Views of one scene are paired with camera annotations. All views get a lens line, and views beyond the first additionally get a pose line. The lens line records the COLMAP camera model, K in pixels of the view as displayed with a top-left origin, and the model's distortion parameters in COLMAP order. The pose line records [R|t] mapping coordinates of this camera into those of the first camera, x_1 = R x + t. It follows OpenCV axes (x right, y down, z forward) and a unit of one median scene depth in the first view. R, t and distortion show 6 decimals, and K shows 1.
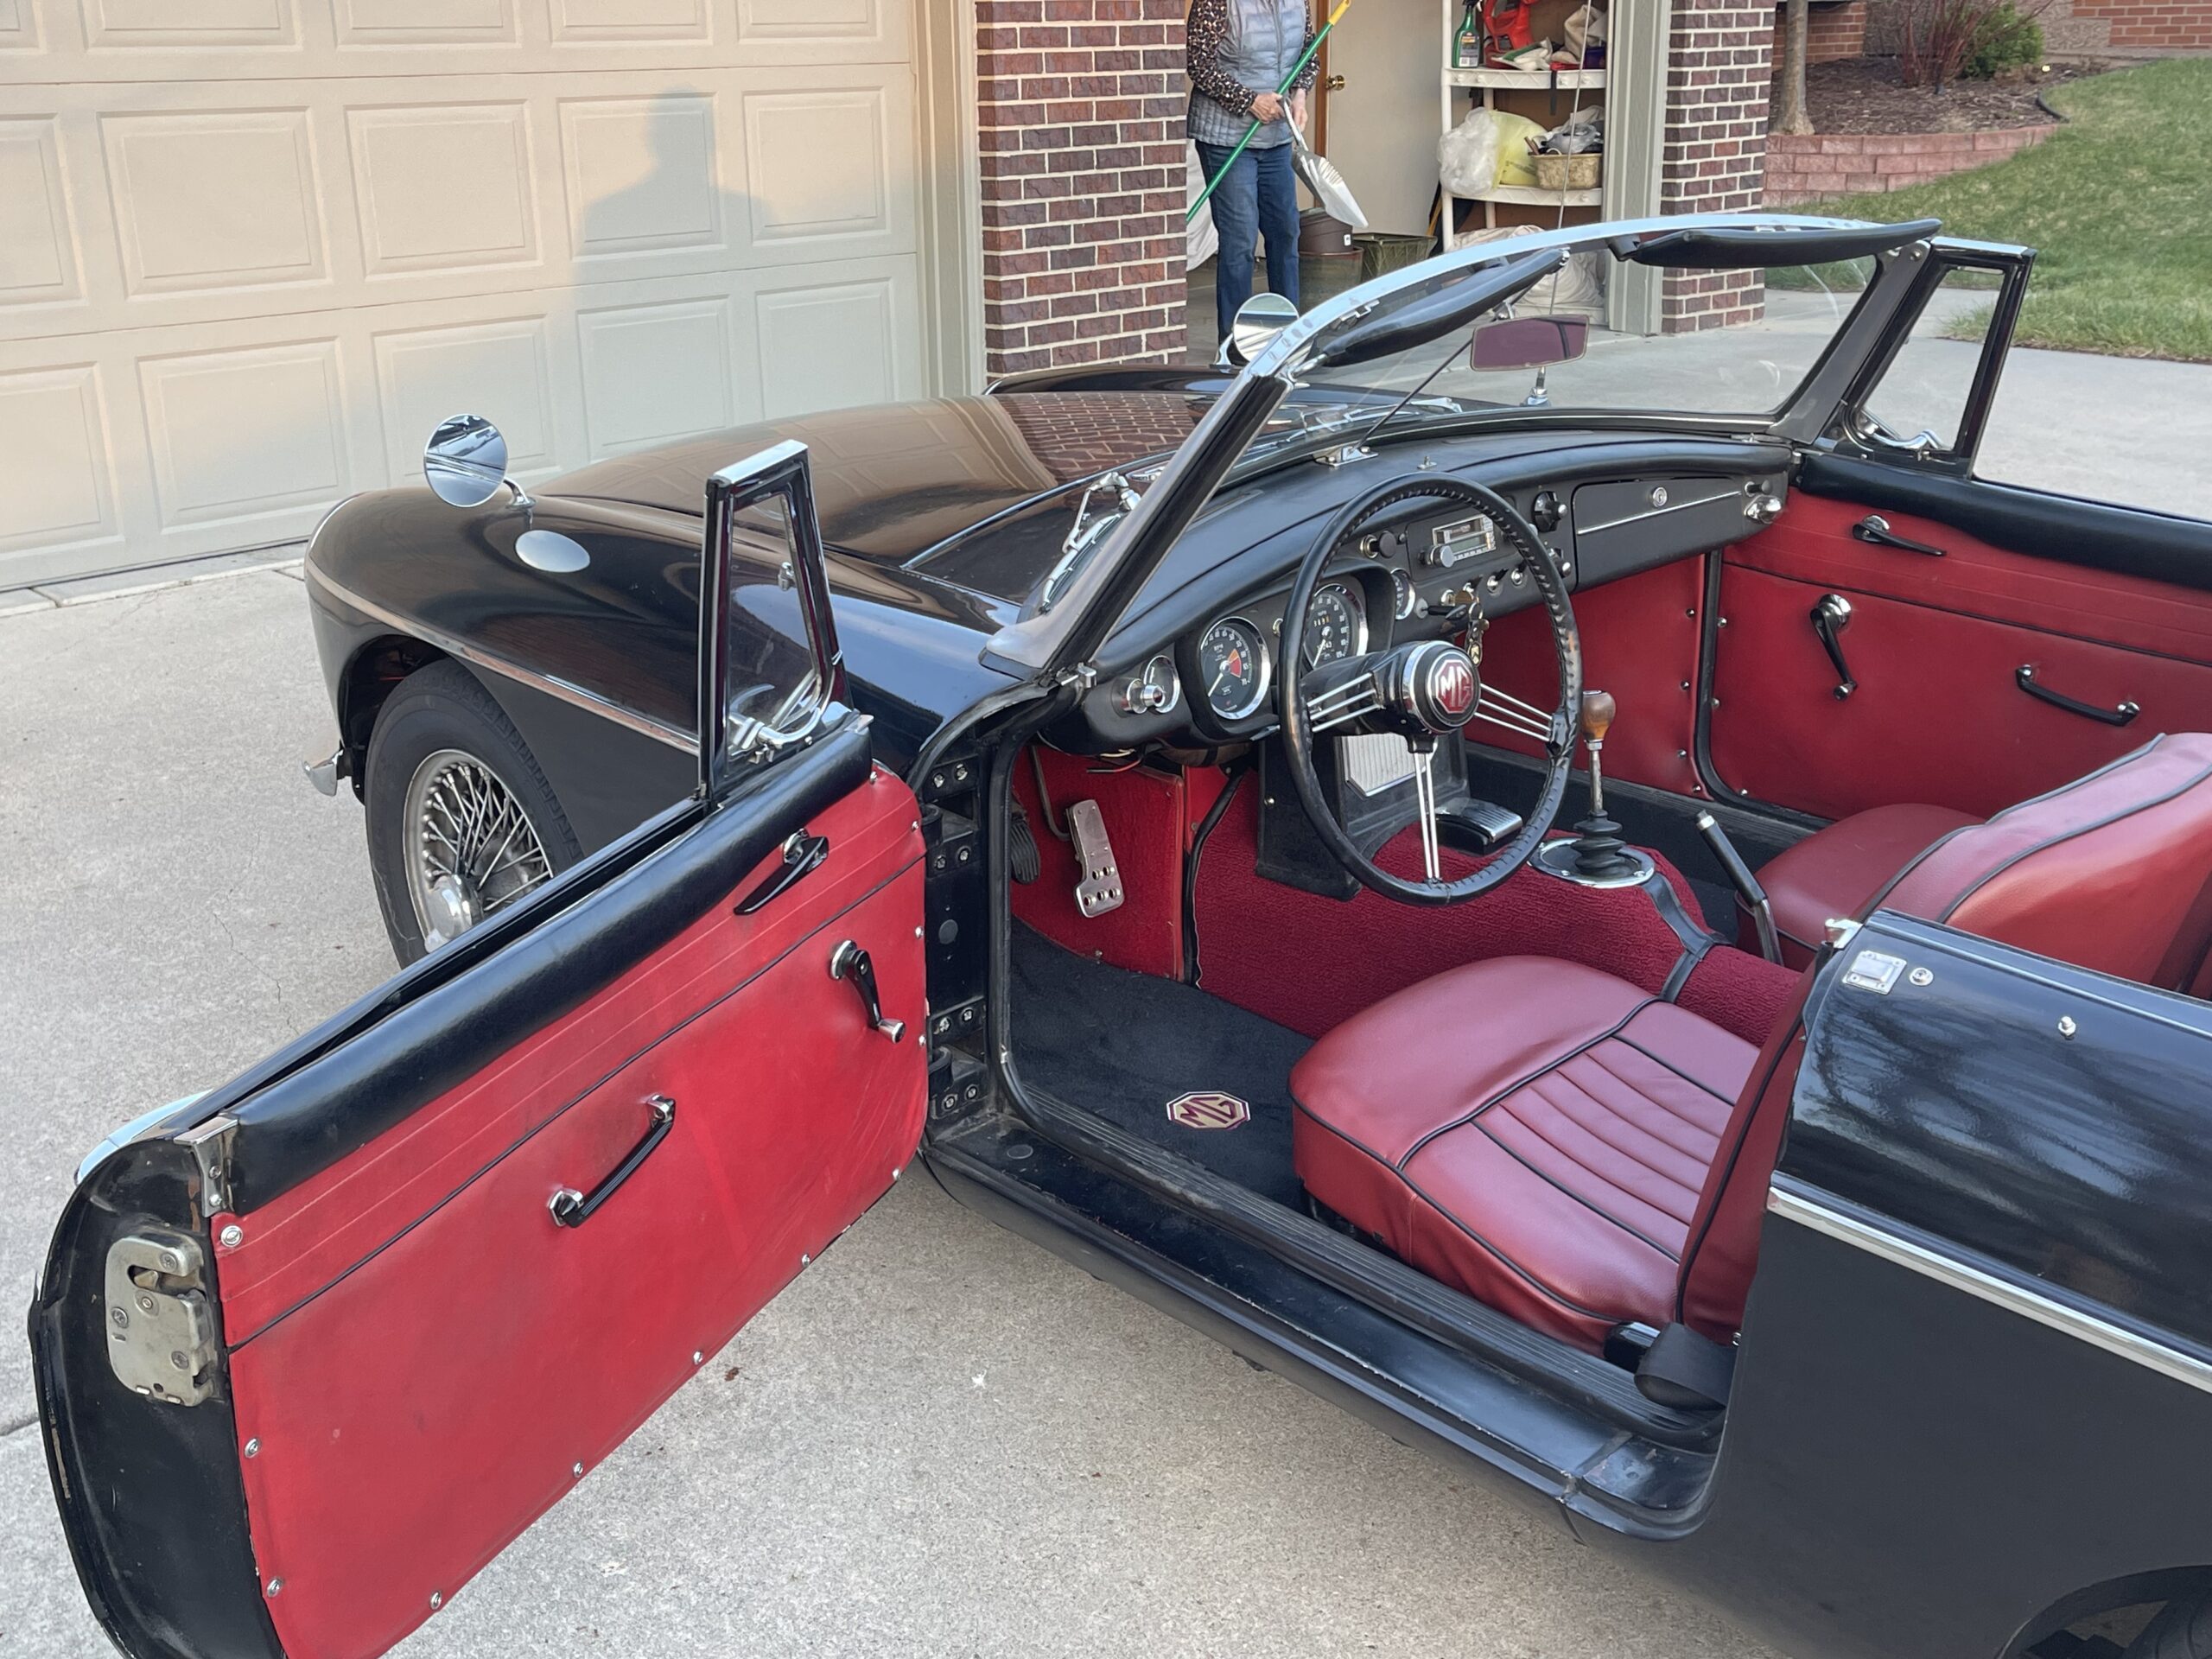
lens RADIAL K [[2301.5, 0, 1105.4], [0, 2301.5, 832.7], [0, 0, 1]] dist [0.021409, 0.000000]
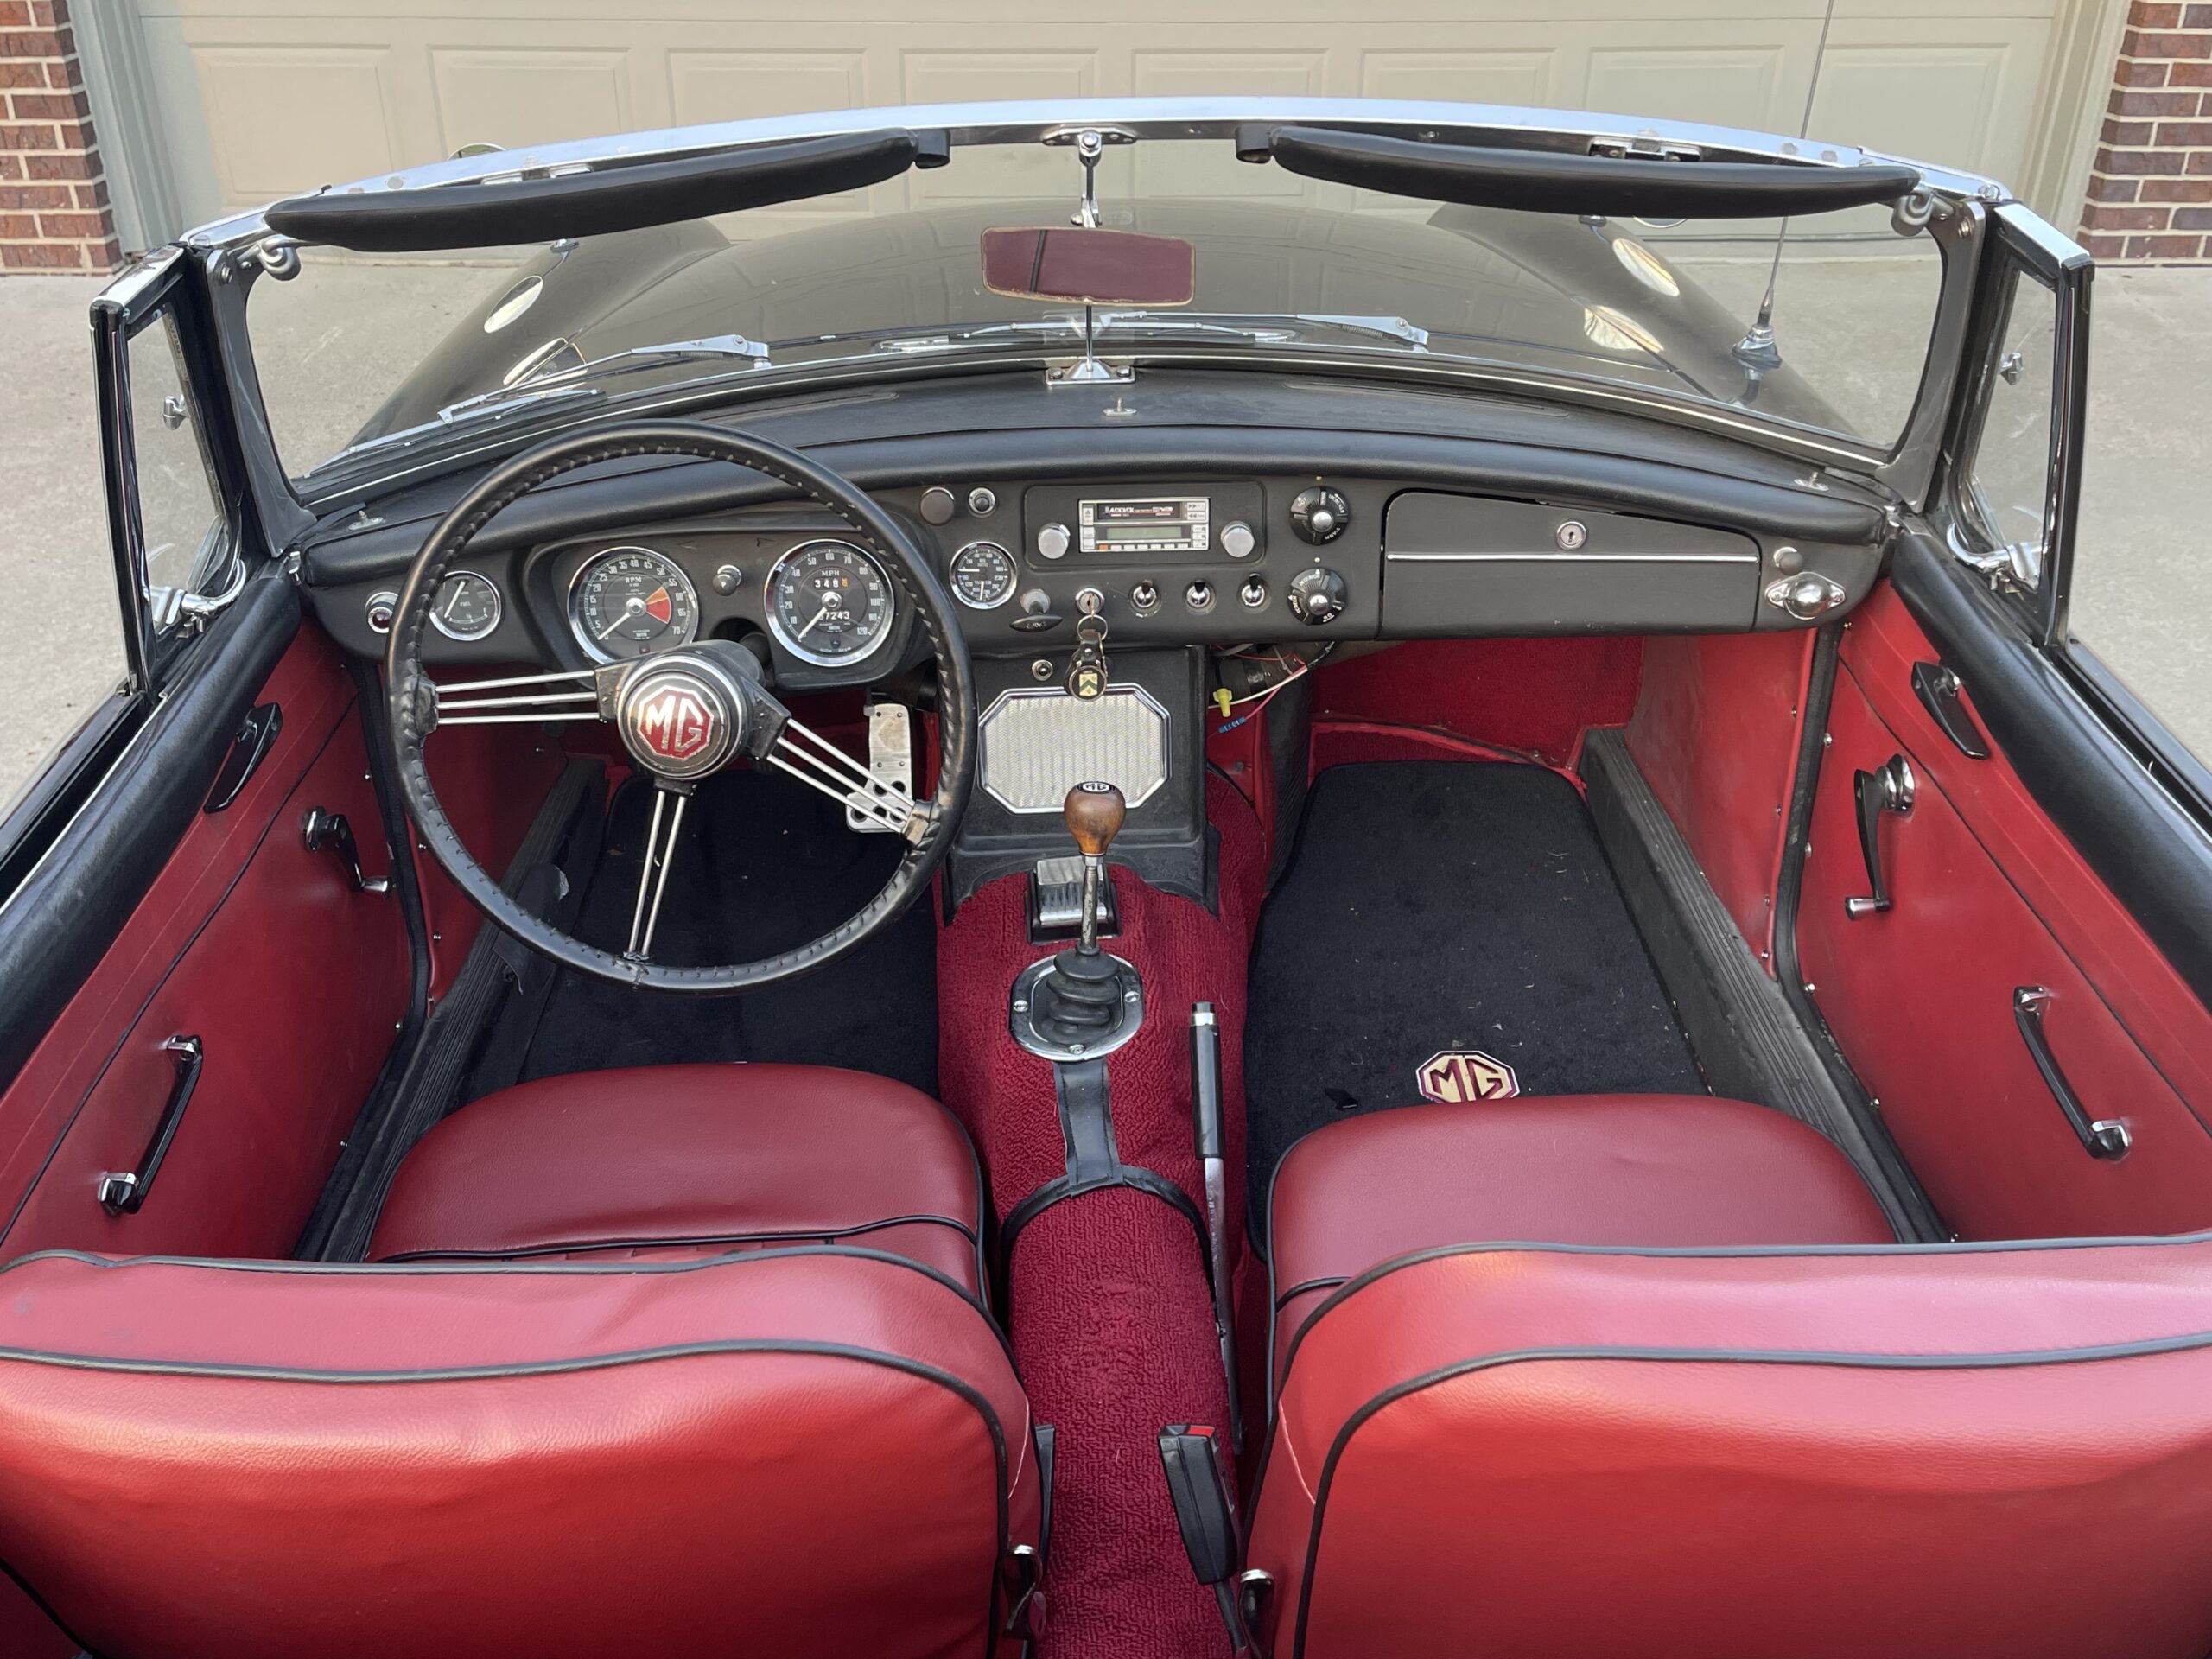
lens RADIAL K [[1993.6, 0, 1107.7], [0, 1993.6, 825.6], [0, 0, 1]] dist [-0.001710, -0.020204]
pose [[0.737258, 0.343477, -0.581785, 0.482211], [-0.238307, 0.937985, 0.251781, -0.171686], [0.632187, -0.046984, 0.773390, 0.447455]]
